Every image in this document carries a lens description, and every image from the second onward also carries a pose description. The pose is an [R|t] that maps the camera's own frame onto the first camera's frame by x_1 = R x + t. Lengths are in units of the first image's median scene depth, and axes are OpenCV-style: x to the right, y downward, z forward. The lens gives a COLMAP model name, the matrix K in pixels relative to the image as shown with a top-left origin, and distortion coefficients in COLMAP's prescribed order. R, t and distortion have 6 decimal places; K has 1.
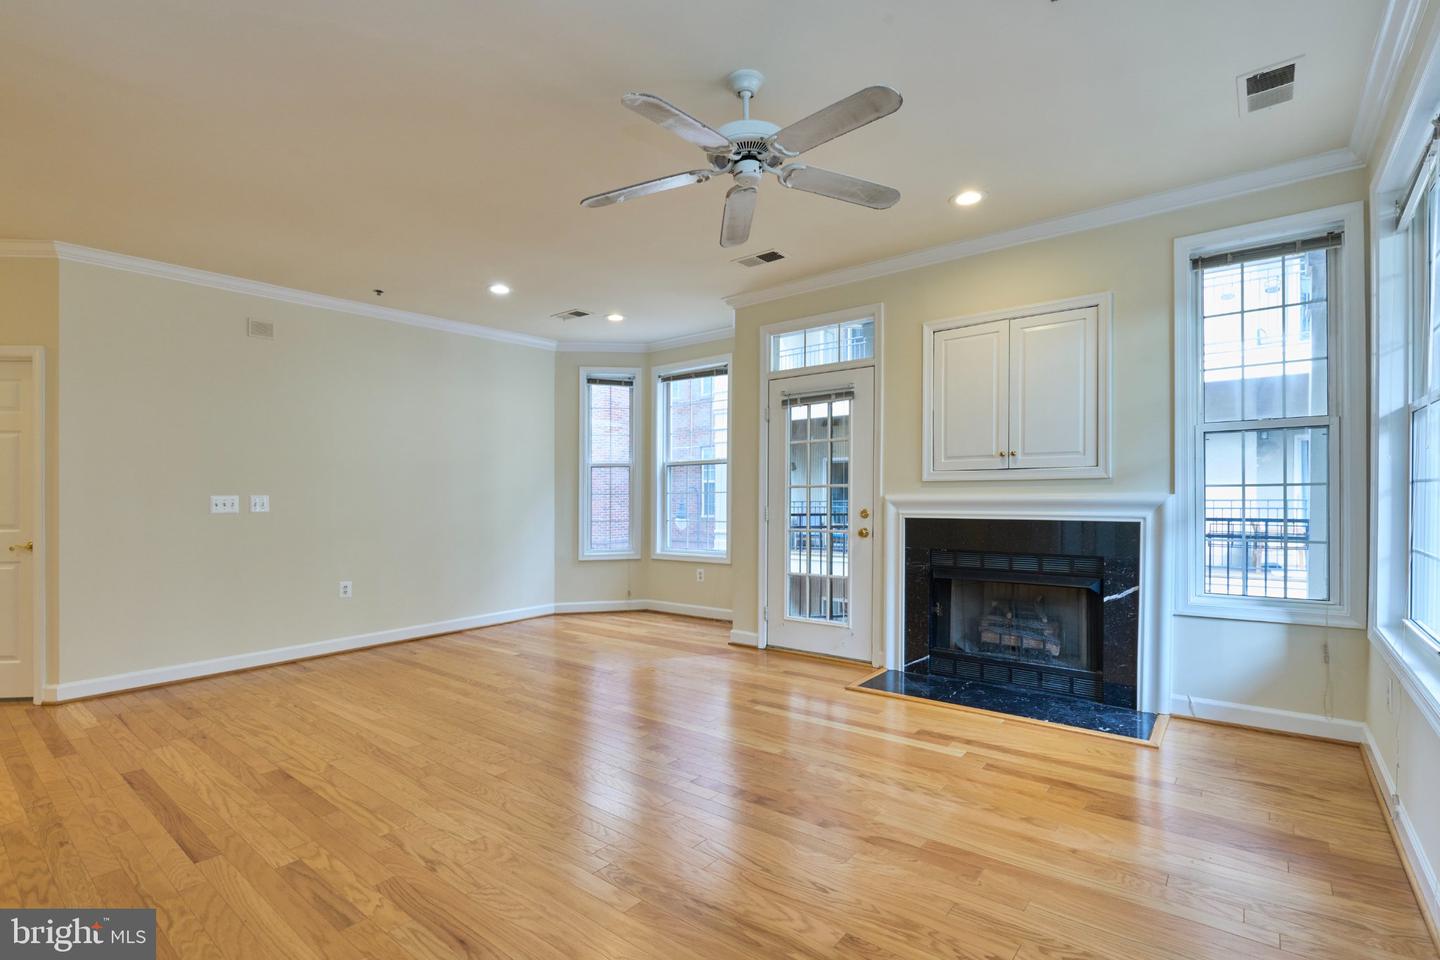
lens RADIAL K [[662.1, 0, 723.7], [0, 662.1, 489.2], [0, 0, 1]] dist [-0.011654, 0.000653]
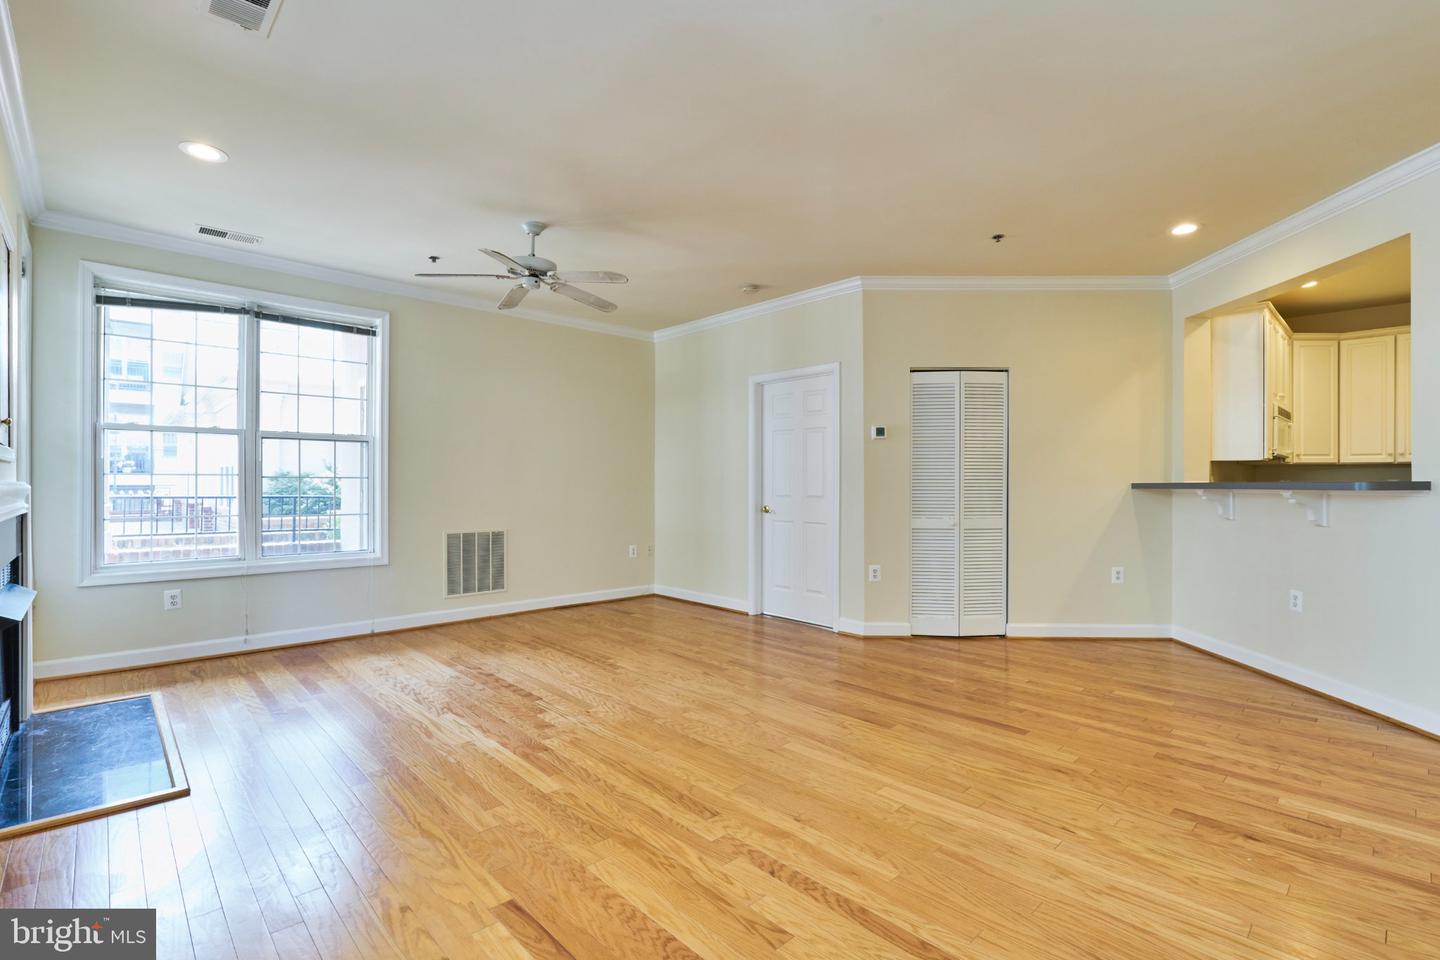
lens RADIAL K [[669.9, 0, 723.2], [0, 669.9, 475.7], [0, 0, 1]] dist [-0.015093, 0.003417]
pose [[-0.990626, 0.011705, 0.136102, -0.449282], [0.009569, 0.999821, -0.016336, 0.017646], [-0.136269, -0.014881, -0.990560, 1.721777]]
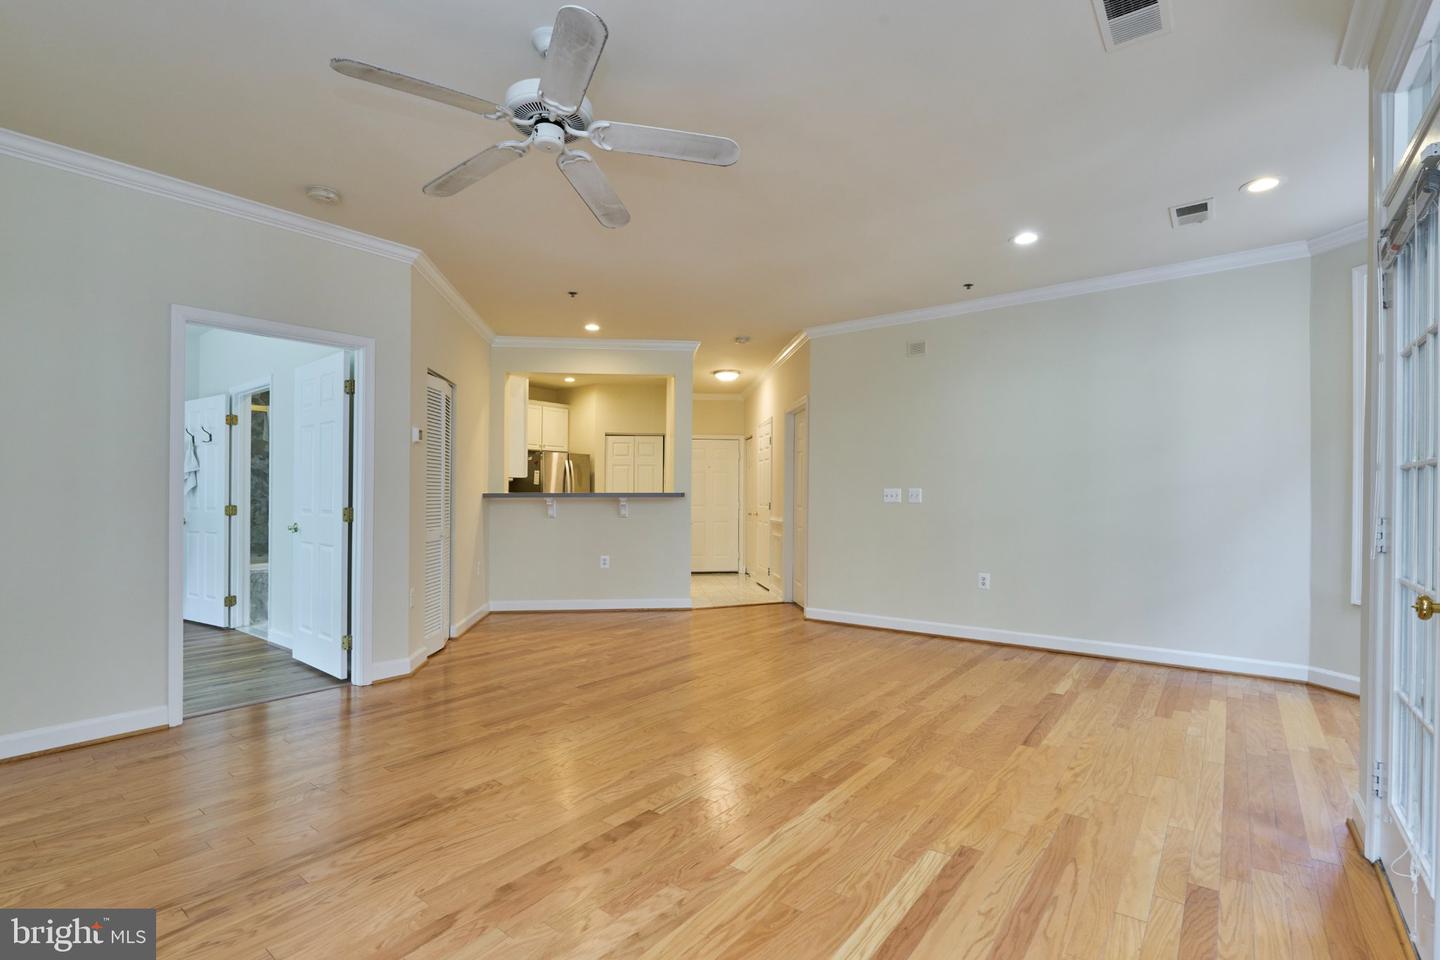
lens RADIAL K [[669.9, 0, 723.2], [0, 669.9, 475.7], [0, 0, 1]] dist [-0.015093, 0.003417]
pose [[0.020540, -0.016741, -0.999649, 0.648081], [0.005377, 0.999847, -0.016634, 0.006025], [0.999775, -0.005033, 0.020627, 0.819467]]
